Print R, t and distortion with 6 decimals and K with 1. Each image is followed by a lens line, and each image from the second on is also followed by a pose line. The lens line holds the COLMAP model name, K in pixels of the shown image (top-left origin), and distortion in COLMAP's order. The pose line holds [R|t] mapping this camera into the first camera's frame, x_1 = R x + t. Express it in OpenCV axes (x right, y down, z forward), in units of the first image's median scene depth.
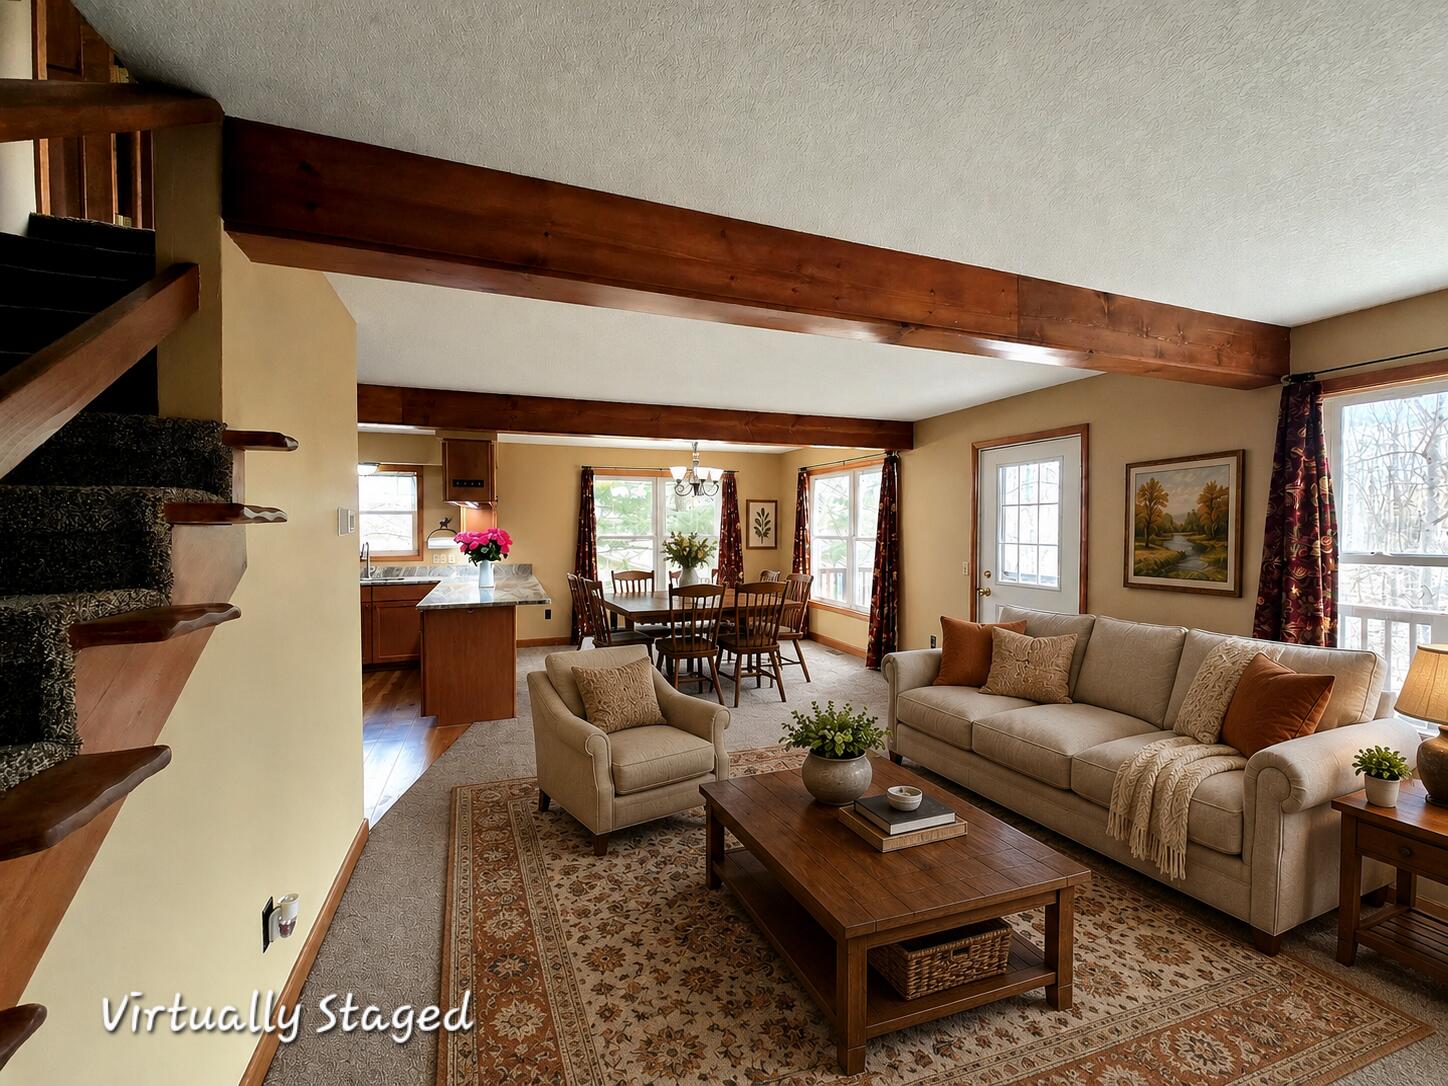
lens RADIAL K [[603.9, 0, 717.7], [0, 603.9, 540.5], [0, 0, 1]] dist [0.002060, 0.000485]
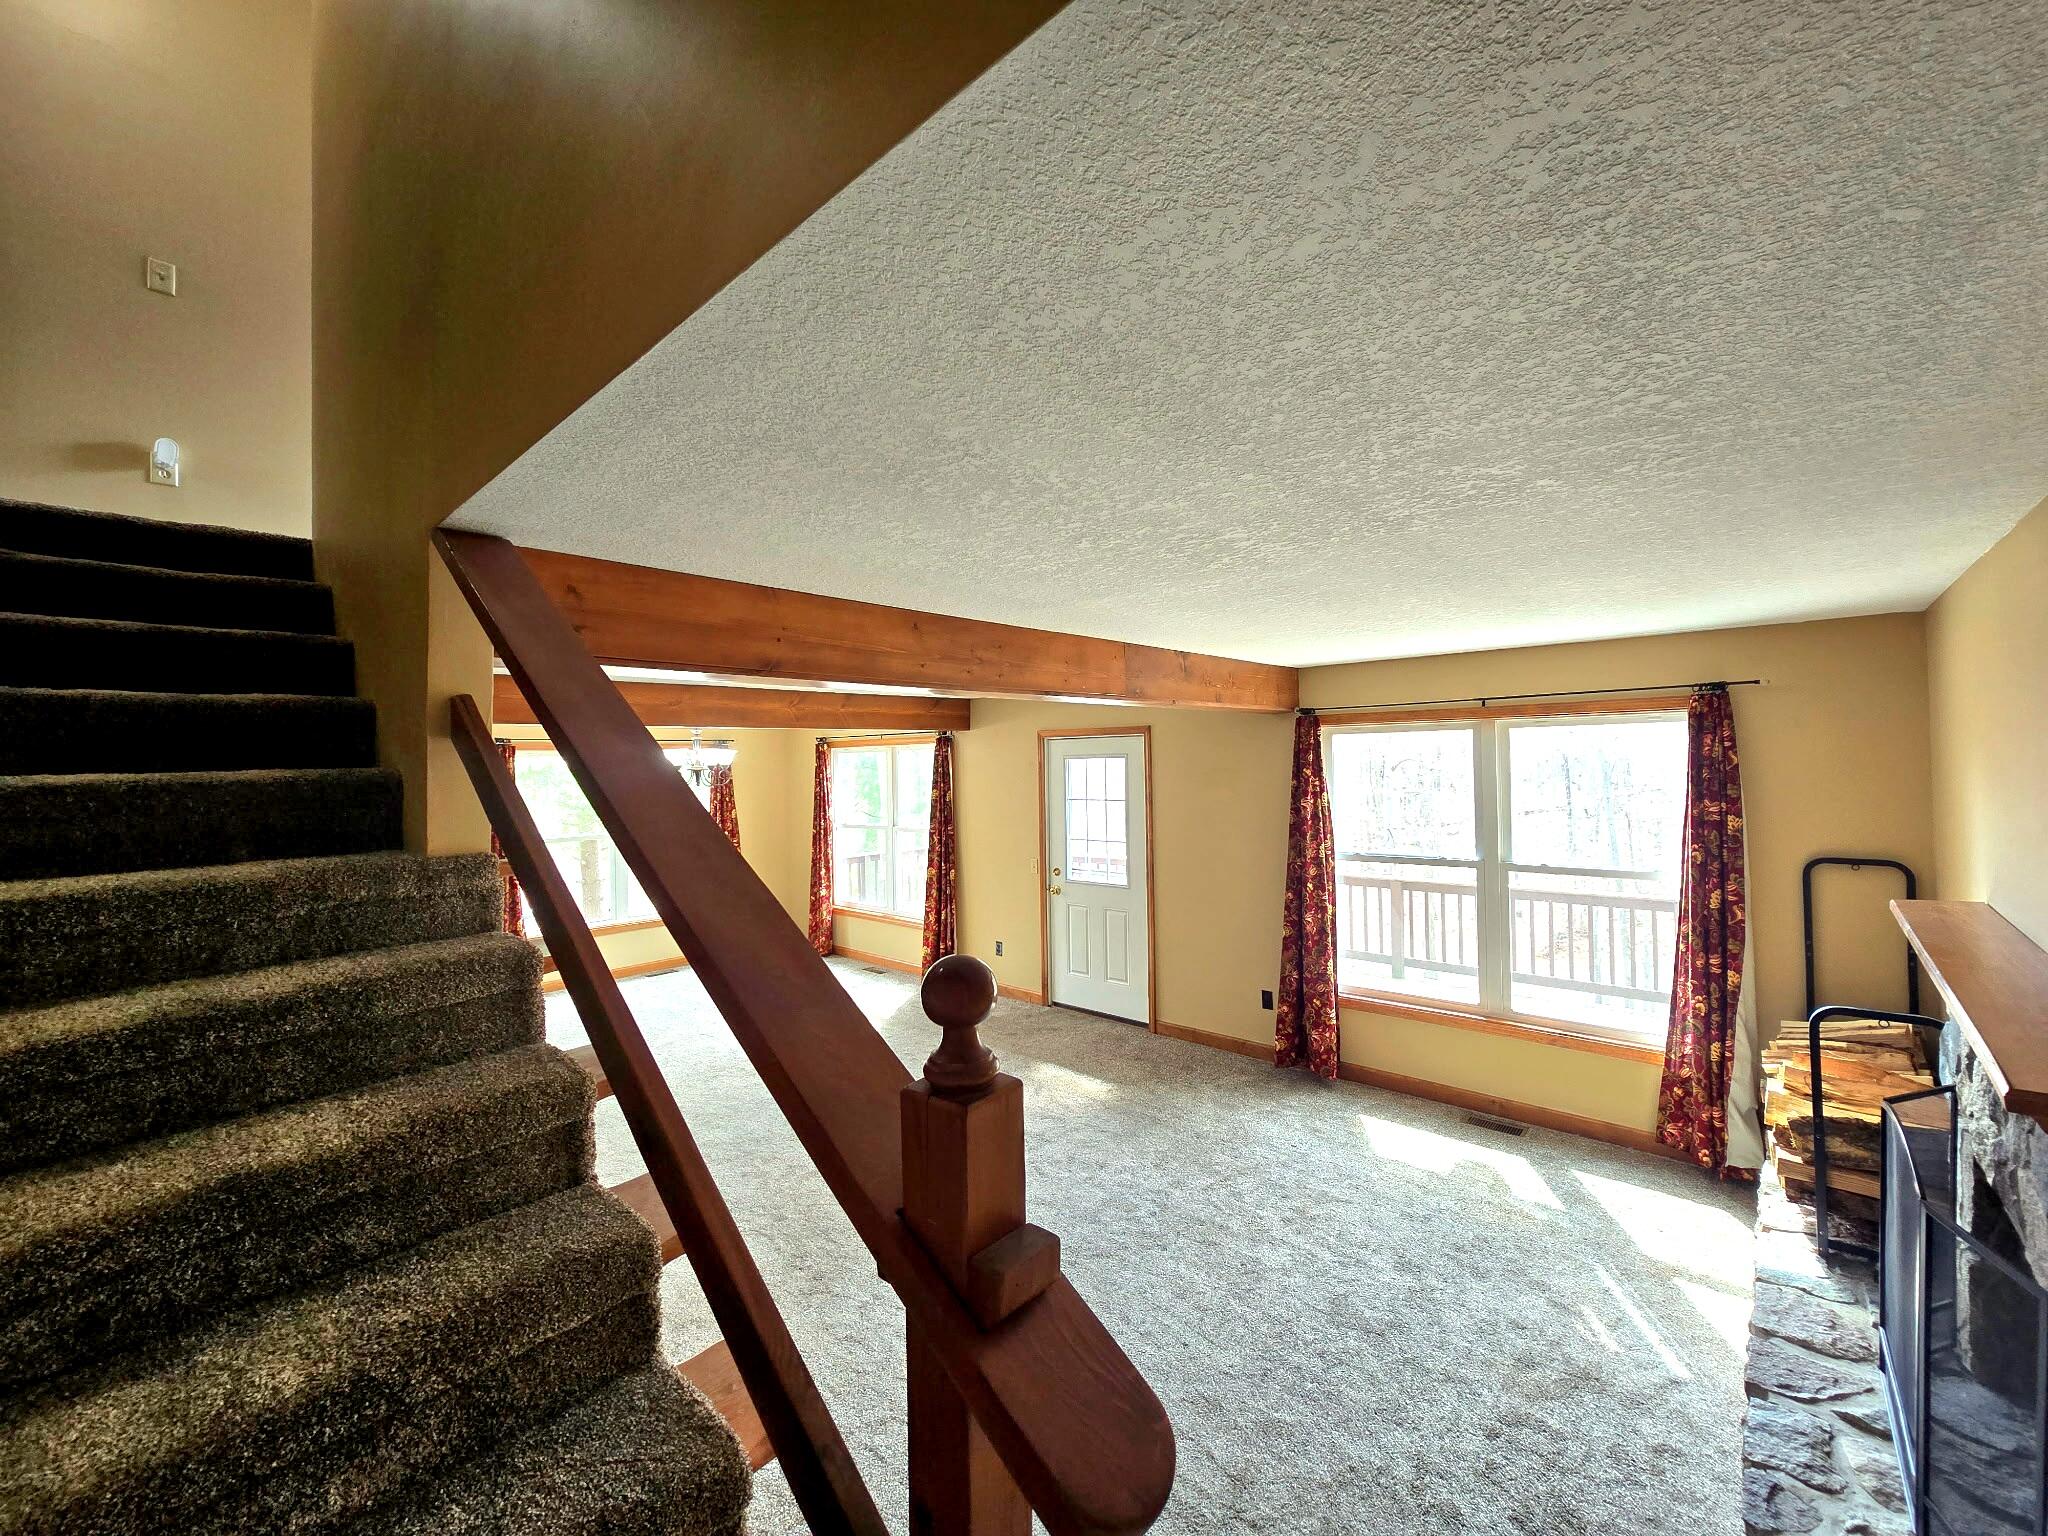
lens RADIAL K [[854.1, 0, 1025.6], [0, 854.1, 765.9], [0, 0, 1]] dist [0.002060, 0.000485]
pose [[0.895314, -0.015505, 0.445166, -0.258383], [0.029387, 0.999273, -0.024298, -0.108900], [-0.444465, 0.034837, 0.895118, -0.235842]]
